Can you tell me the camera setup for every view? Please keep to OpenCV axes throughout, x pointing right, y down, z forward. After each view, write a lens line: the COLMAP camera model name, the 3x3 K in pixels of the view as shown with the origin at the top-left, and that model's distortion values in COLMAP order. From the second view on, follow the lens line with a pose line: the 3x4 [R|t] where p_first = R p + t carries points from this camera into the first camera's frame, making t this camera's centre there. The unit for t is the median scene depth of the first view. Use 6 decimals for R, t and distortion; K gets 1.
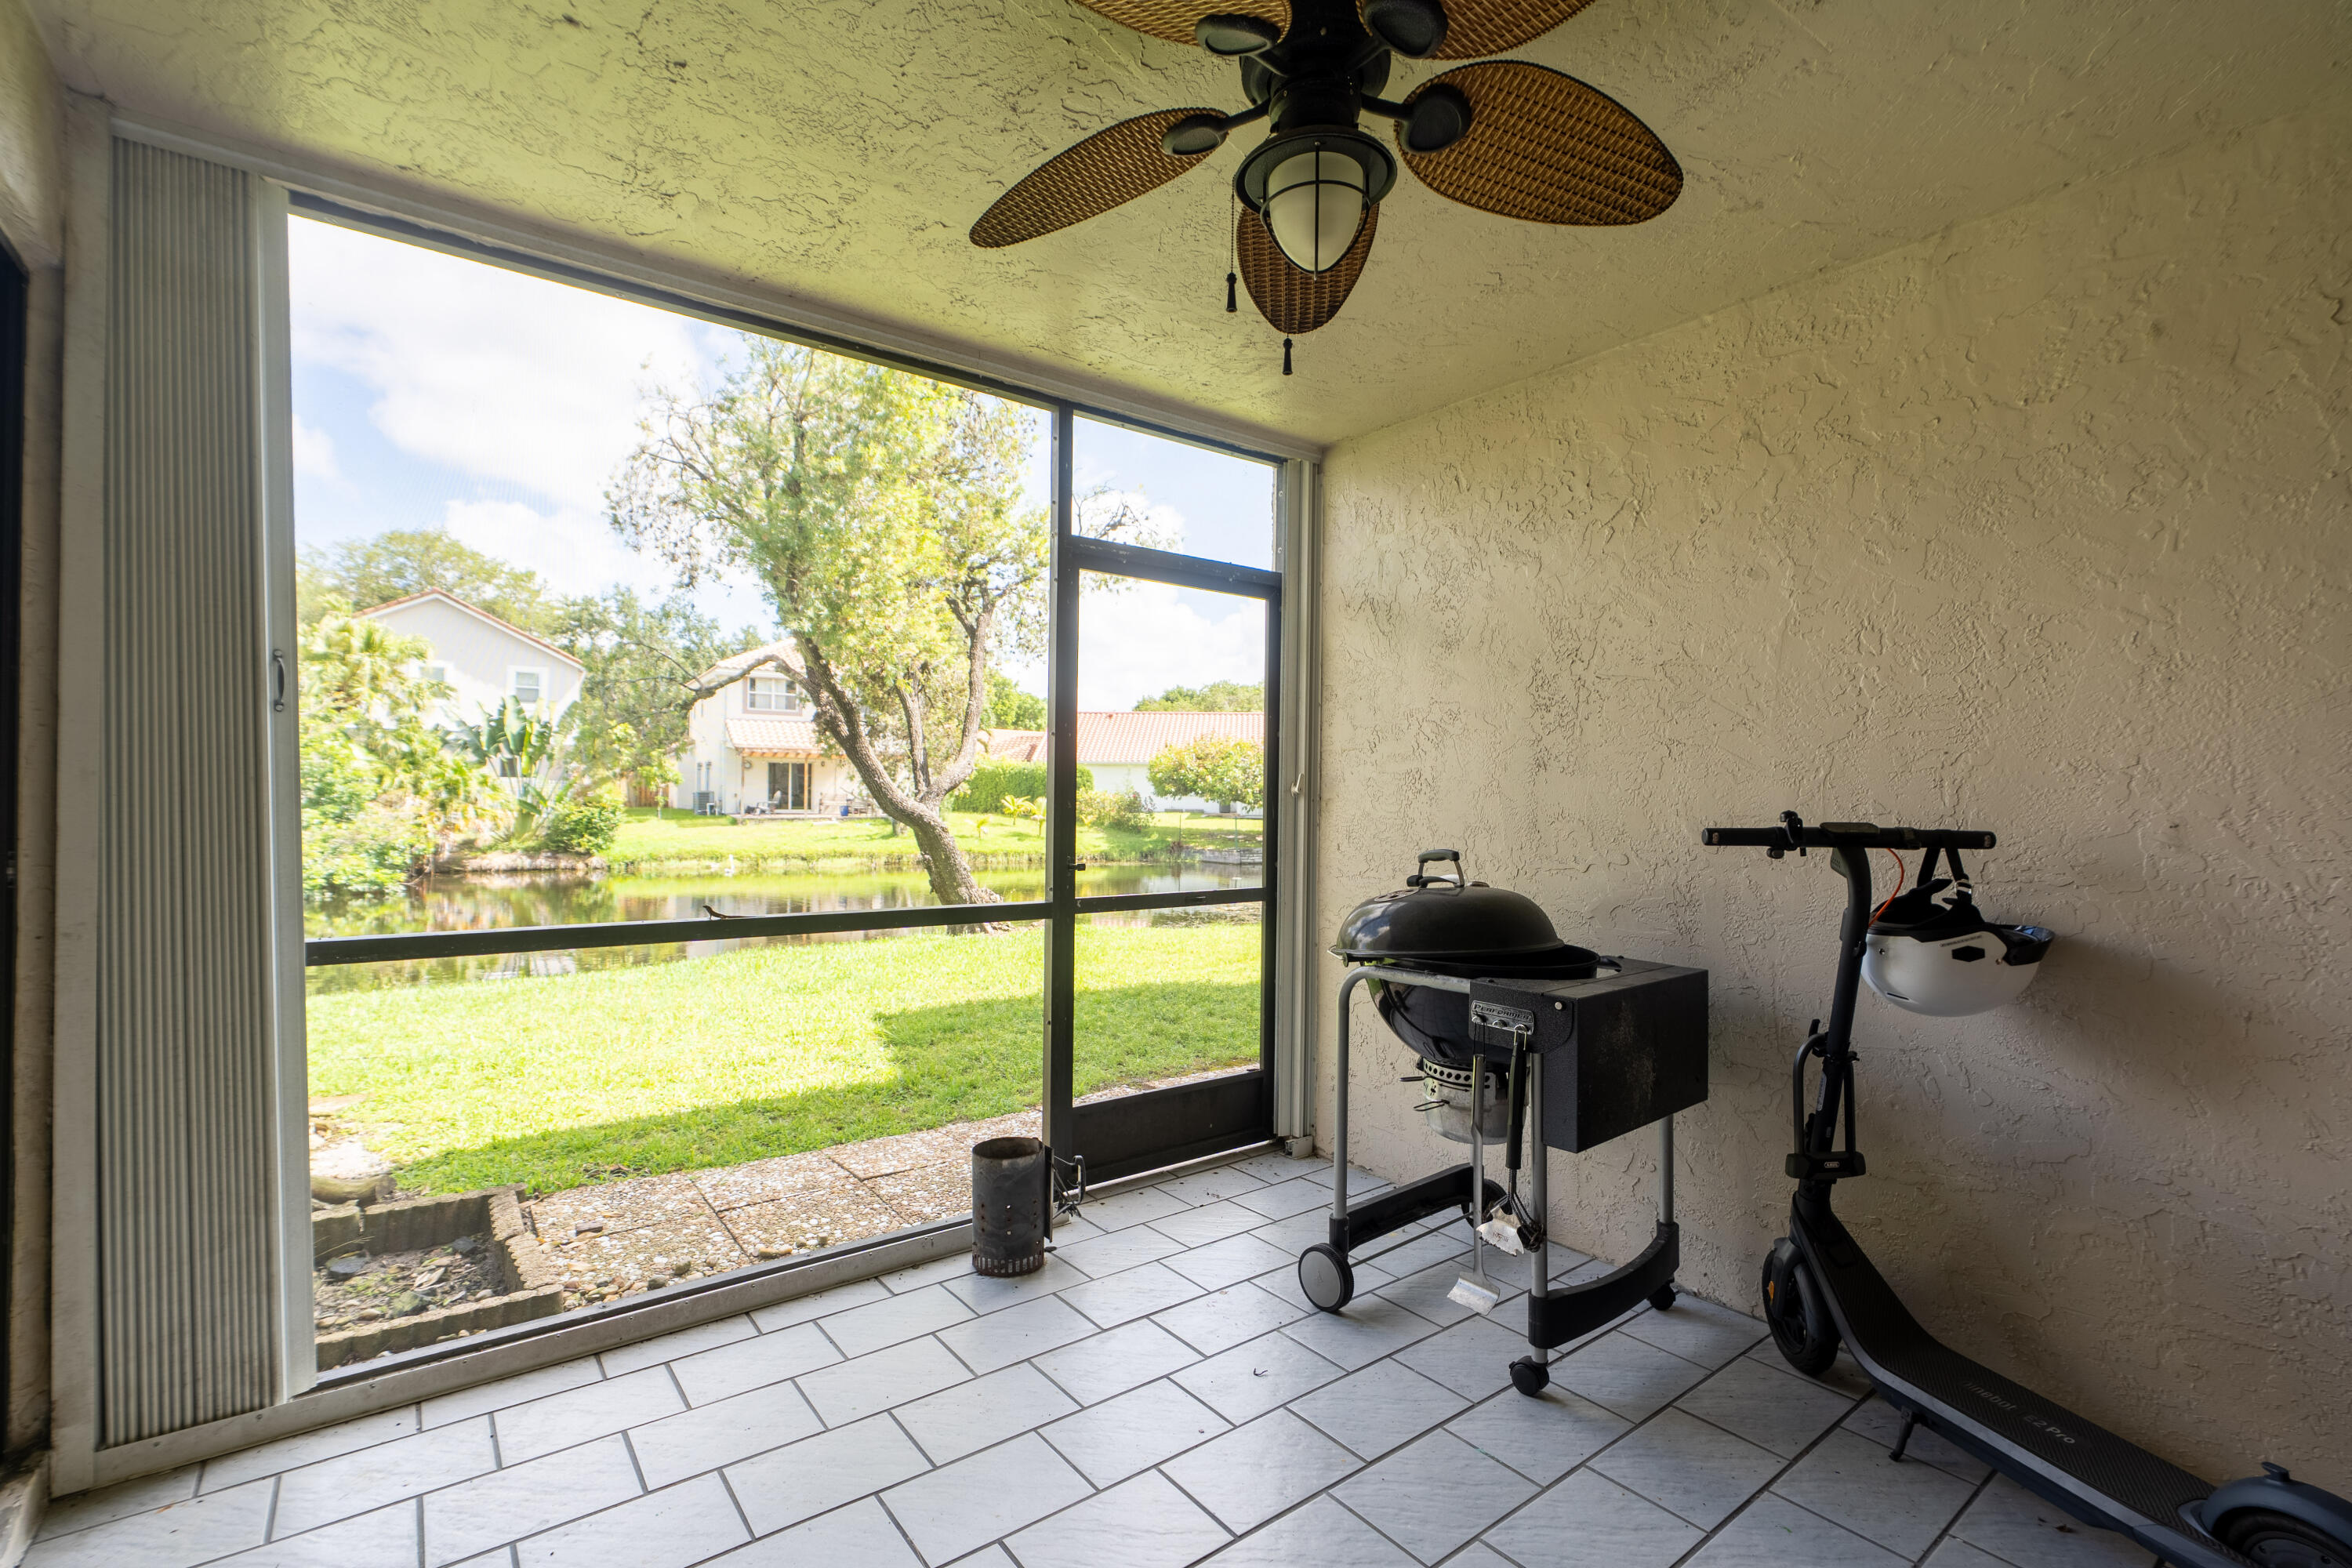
lens RADIAL K [[1049.3, 0, 1185.8], [0, 1049.3, 782.4], [0, 0, 1]] dist [-0.011543, 0.004460]
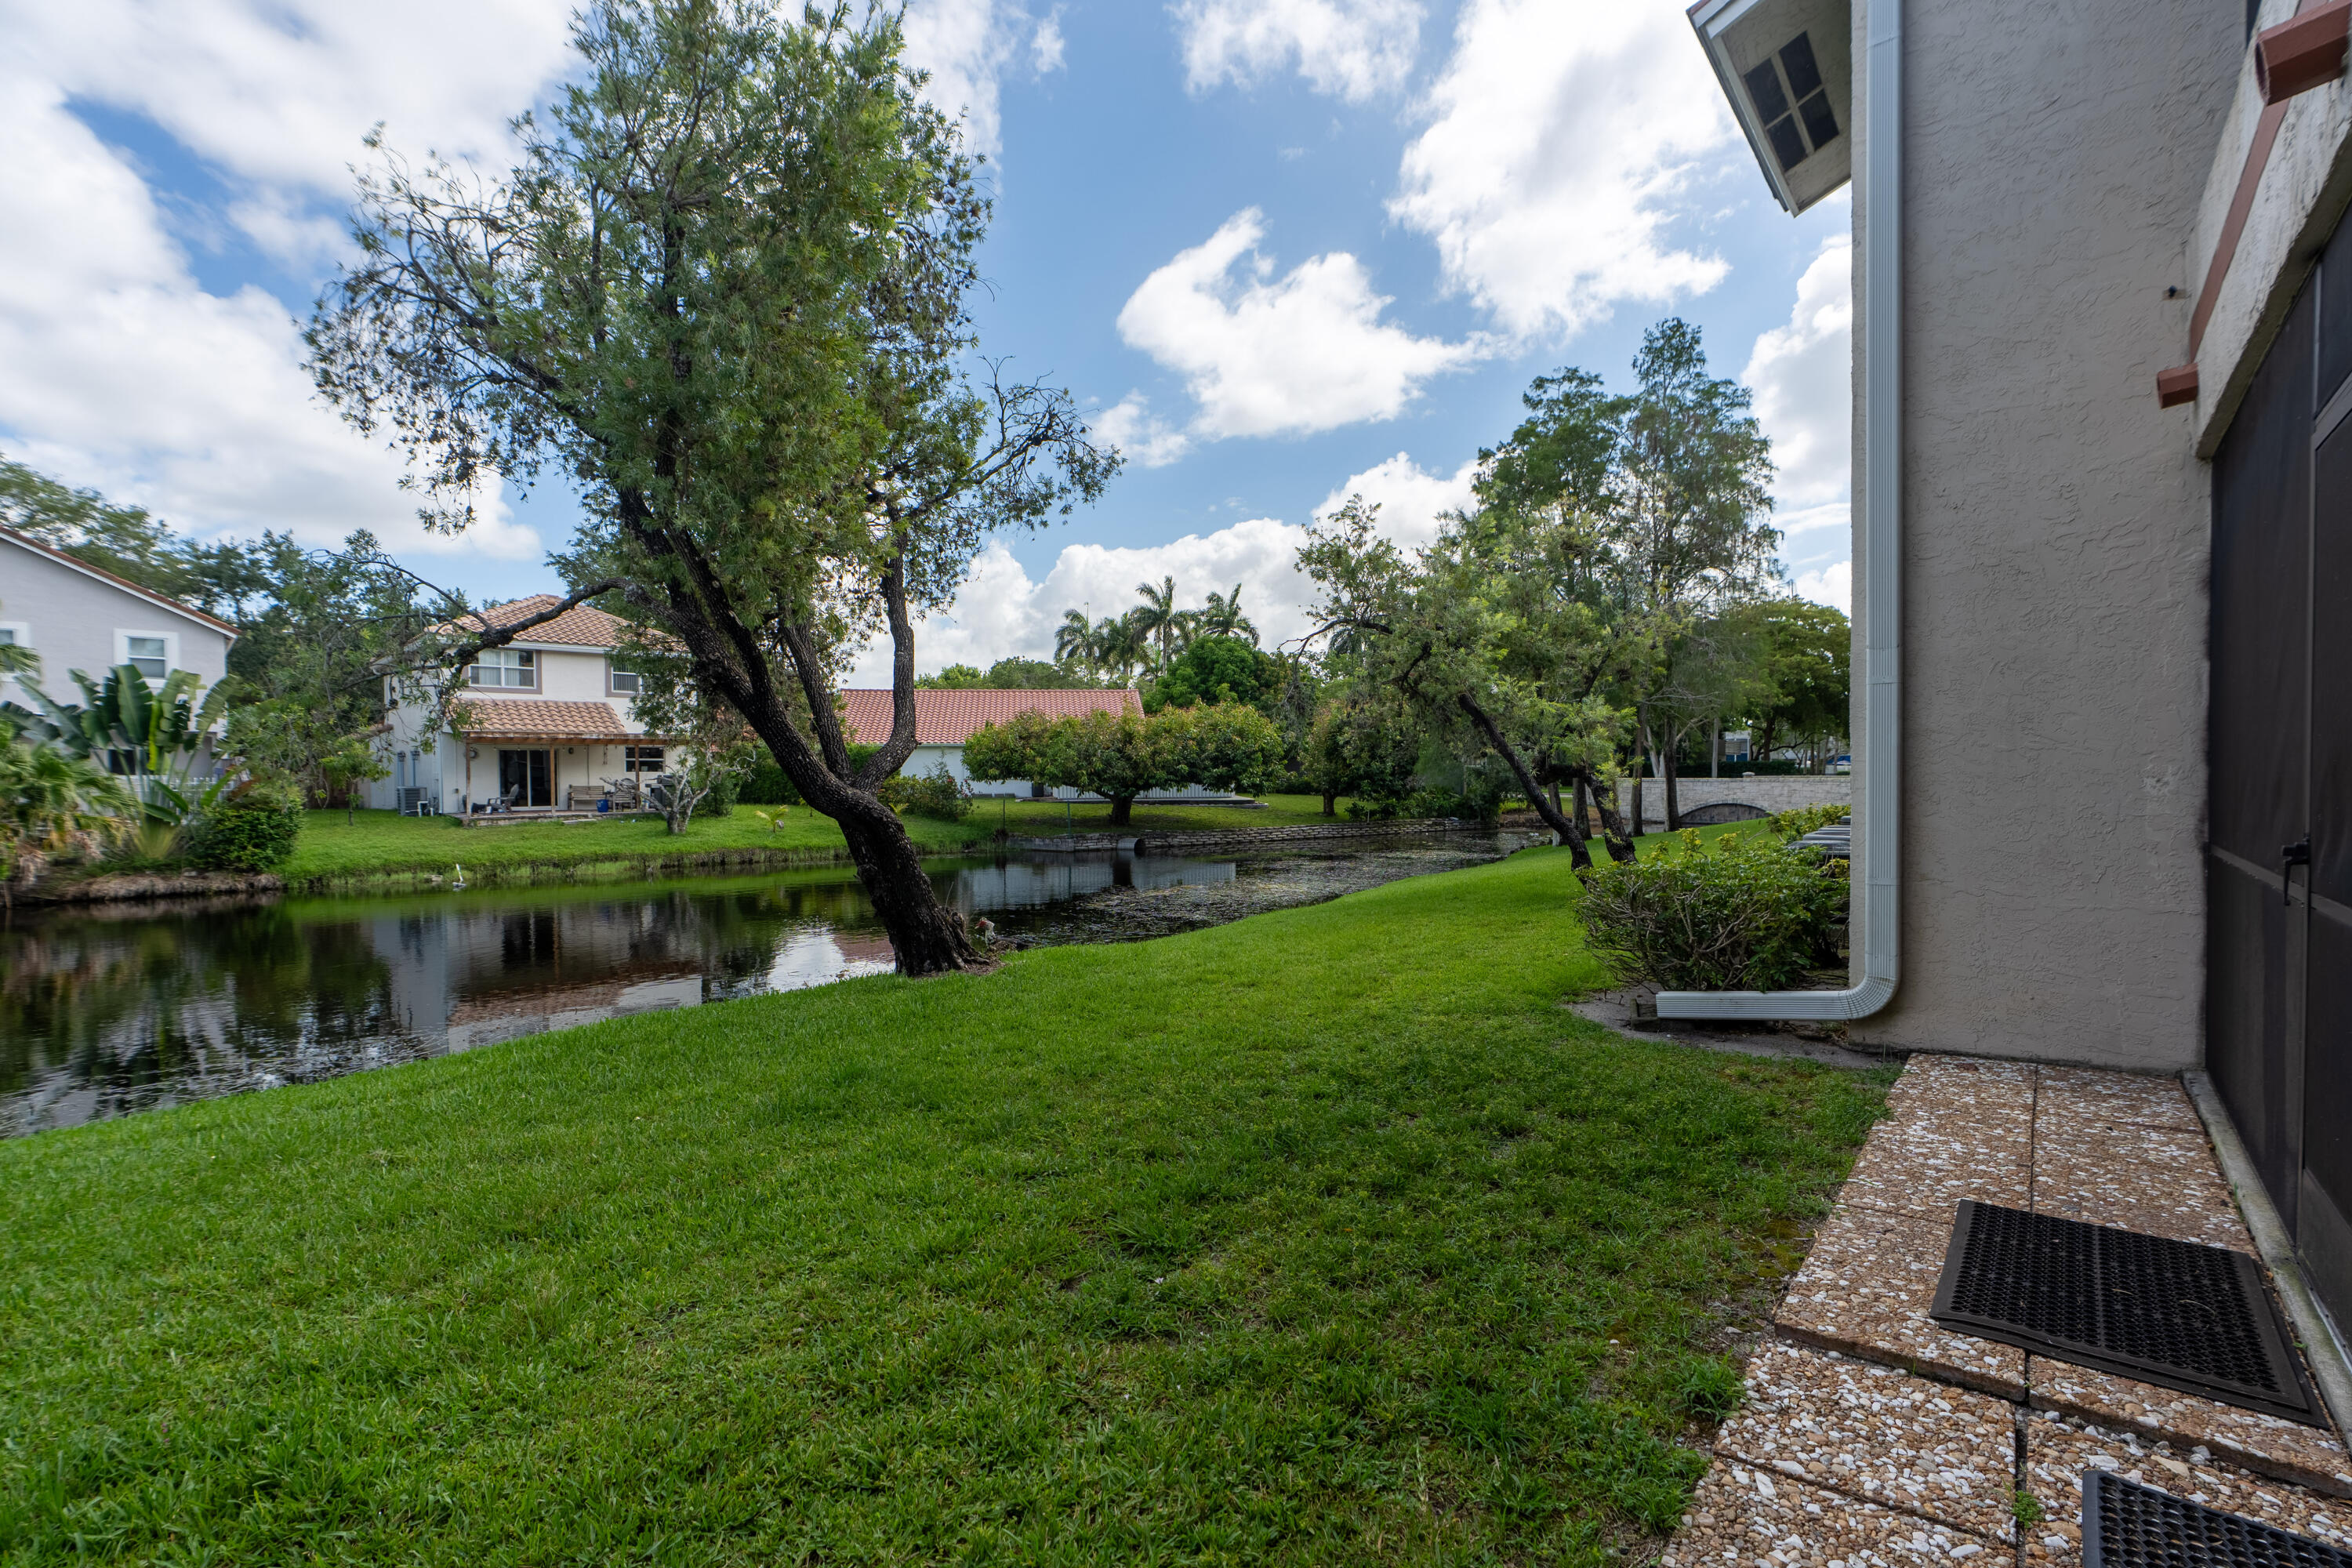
lens RADIAL K [[1049.3, 0, 1189.0], [0, 1049.3, 795.0], [0, 0, 1]] dist [-0.011543, 0.004460]
pose [[0.973892, -0.025433, 0.225582, -0.073171], [0.019033, 0.999354, 0.030501, 0.001927], [-0.226212, -0.025411, 0.973747, 0.097275]]
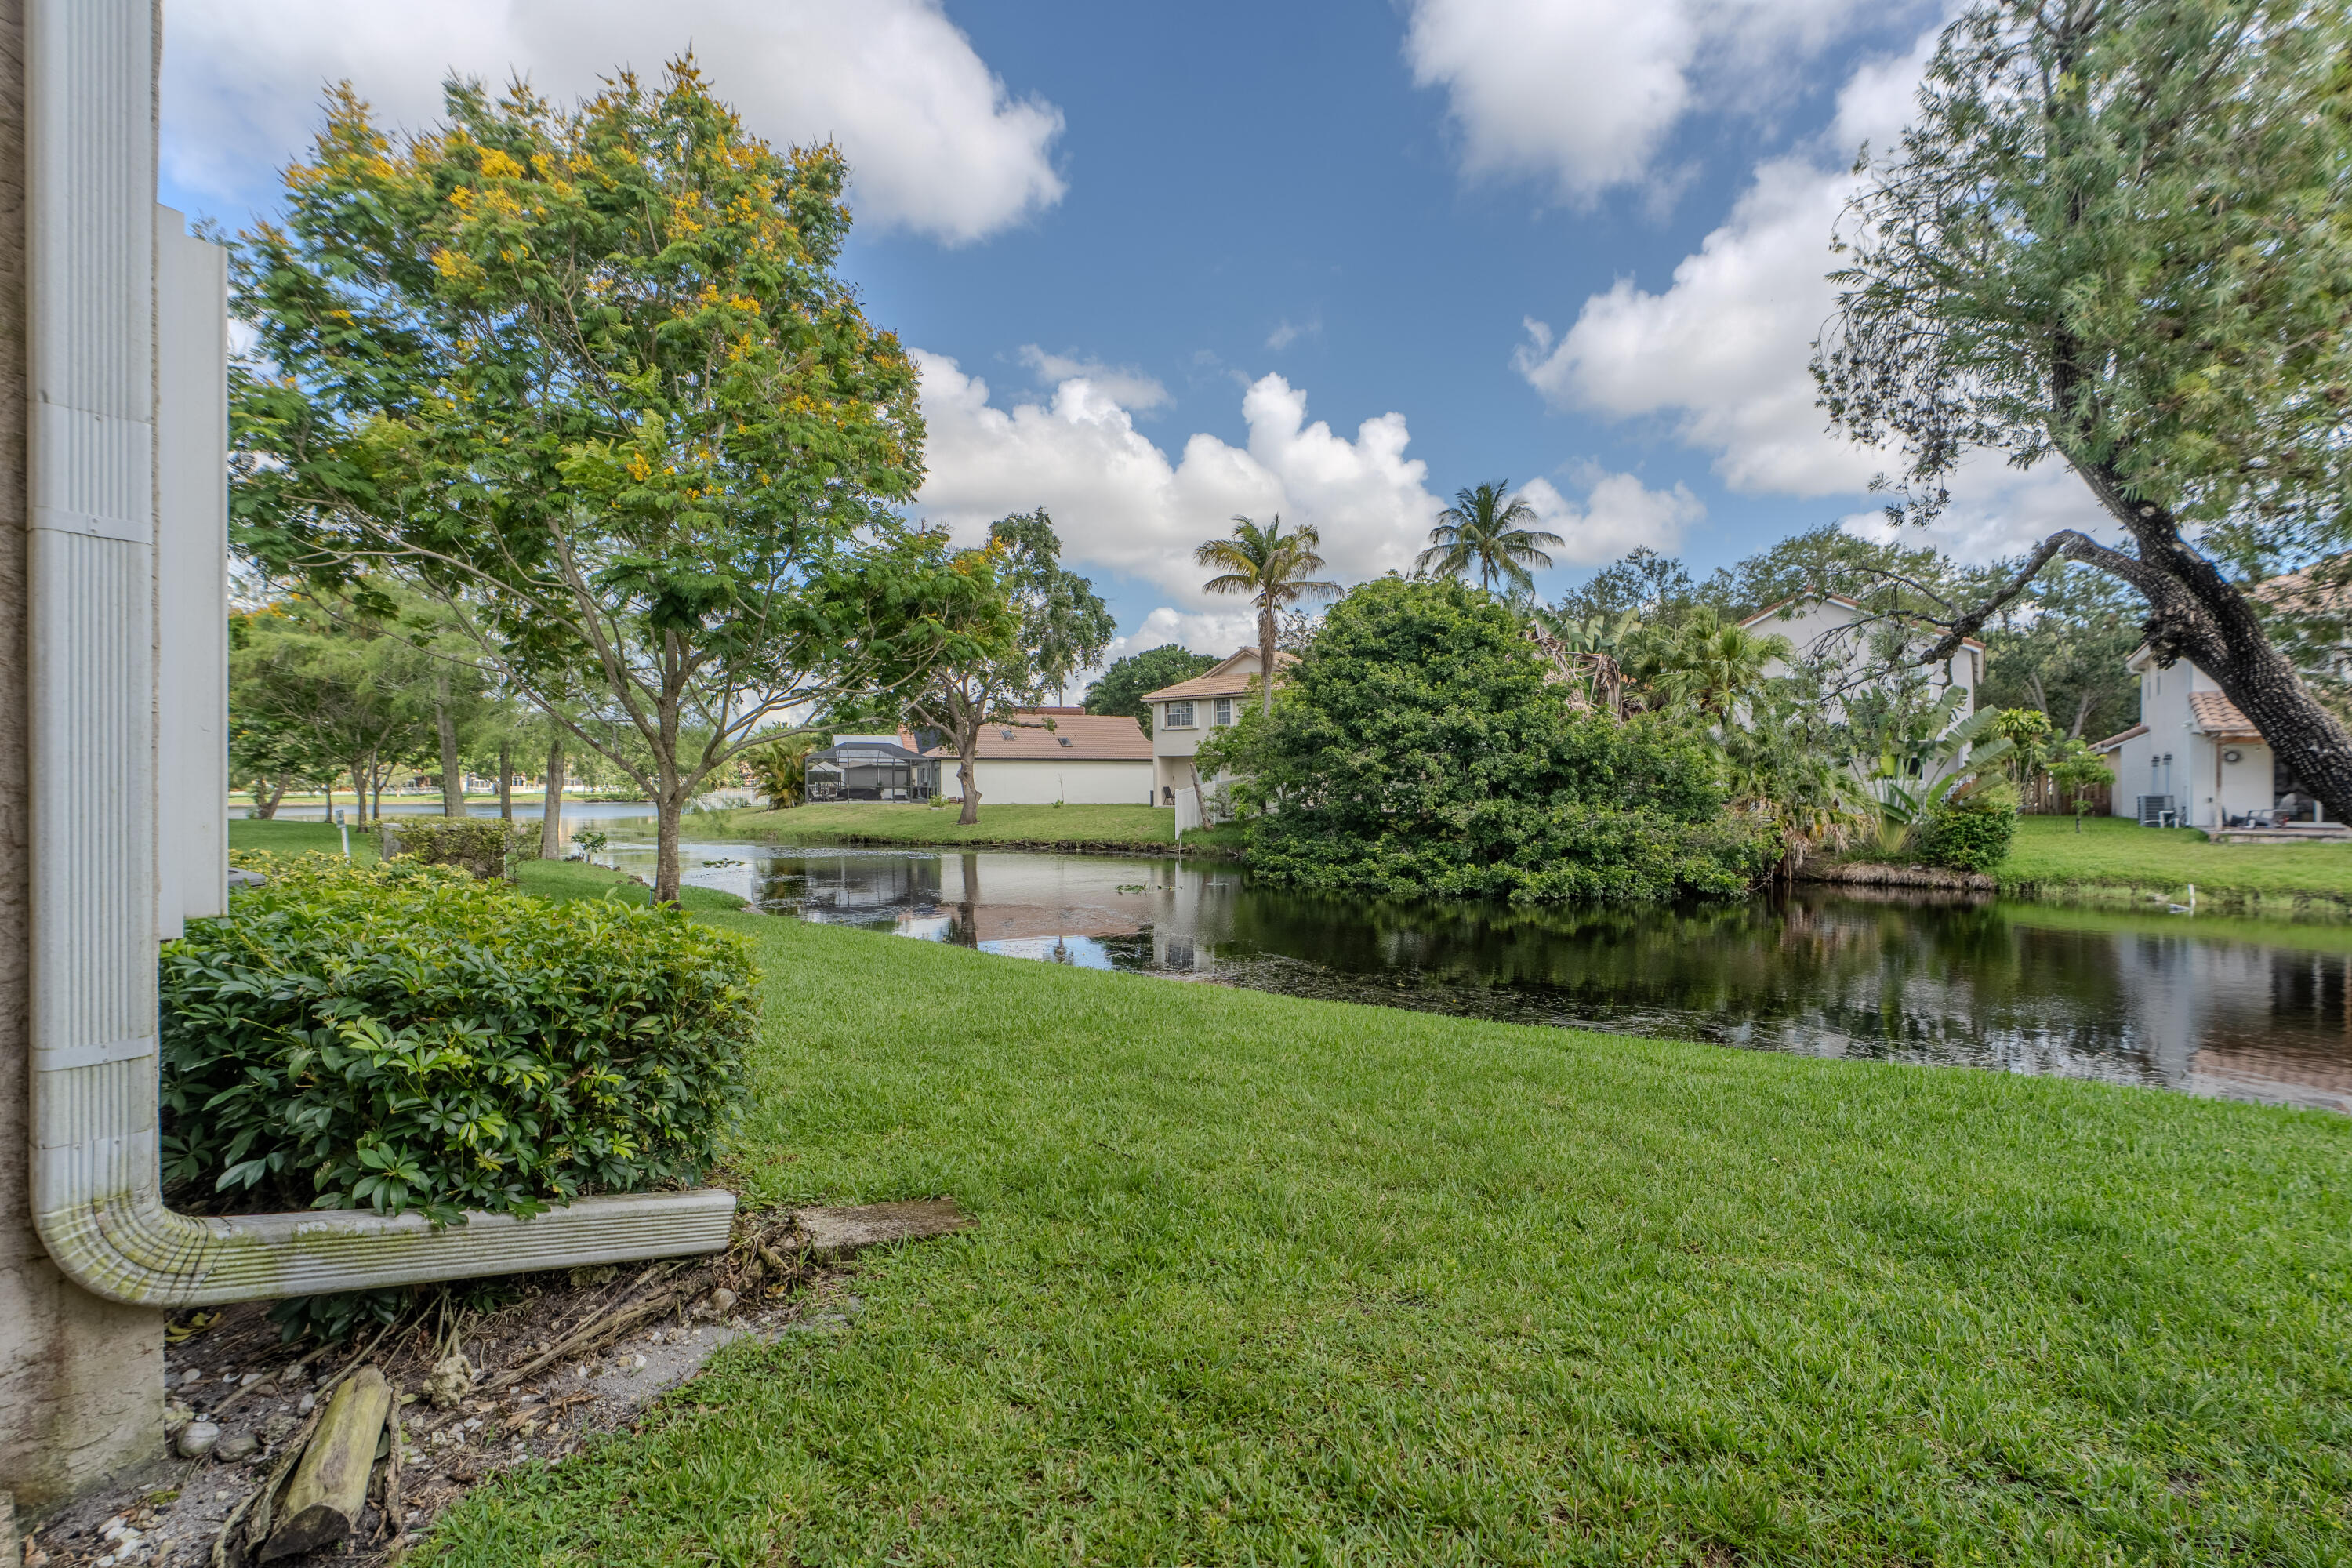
lens RADIAL K [[1049.3, 0, 1177.7], [0, 1049.3, 777.0], [0, 0, 1]] dist [-0.011543, 0.004460]
pose [[0.344969, -0.017362, -0.938453, -0.017366], [0.006939, 0.999849, -0.015947, 0.004289], [0.938588, -0.001011, 0.345038, 0.144091]]
